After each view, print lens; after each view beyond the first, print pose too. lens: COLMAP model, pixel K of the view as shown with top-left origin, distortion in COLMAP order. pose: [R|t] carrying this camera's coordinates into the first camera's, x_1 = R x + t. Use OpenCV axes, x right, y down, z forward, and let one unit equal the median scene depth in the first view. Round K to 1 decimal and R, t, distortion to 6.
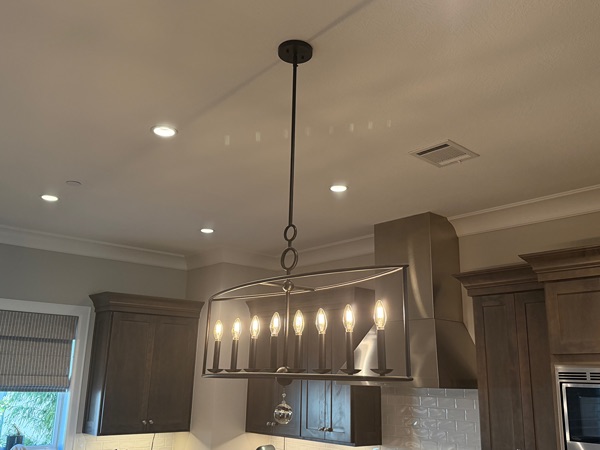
lens RADIAL K [[589.4, 0, 300.8], [0, 589.4, 224.6], [0, 0, 1]] dist [0.077759, 0.000000]
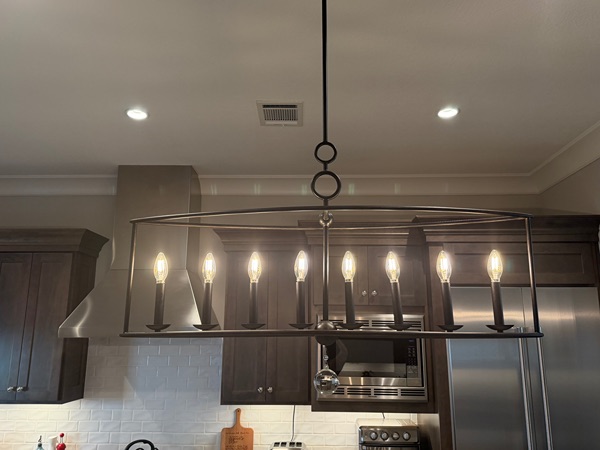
lens RADIAL K [[481.6, 0, 300.1], [0, 481.6, 226.5], [0, 0, 1]] dist [-0.019386, -0.009108]
pose [[0.653647, 0.136137, 0.744454, -0.435878], [-0.177020, 0.983902, -0.024497, 0.115355], [-0.735805, -0.115770, 0.667224, 0.512808]]
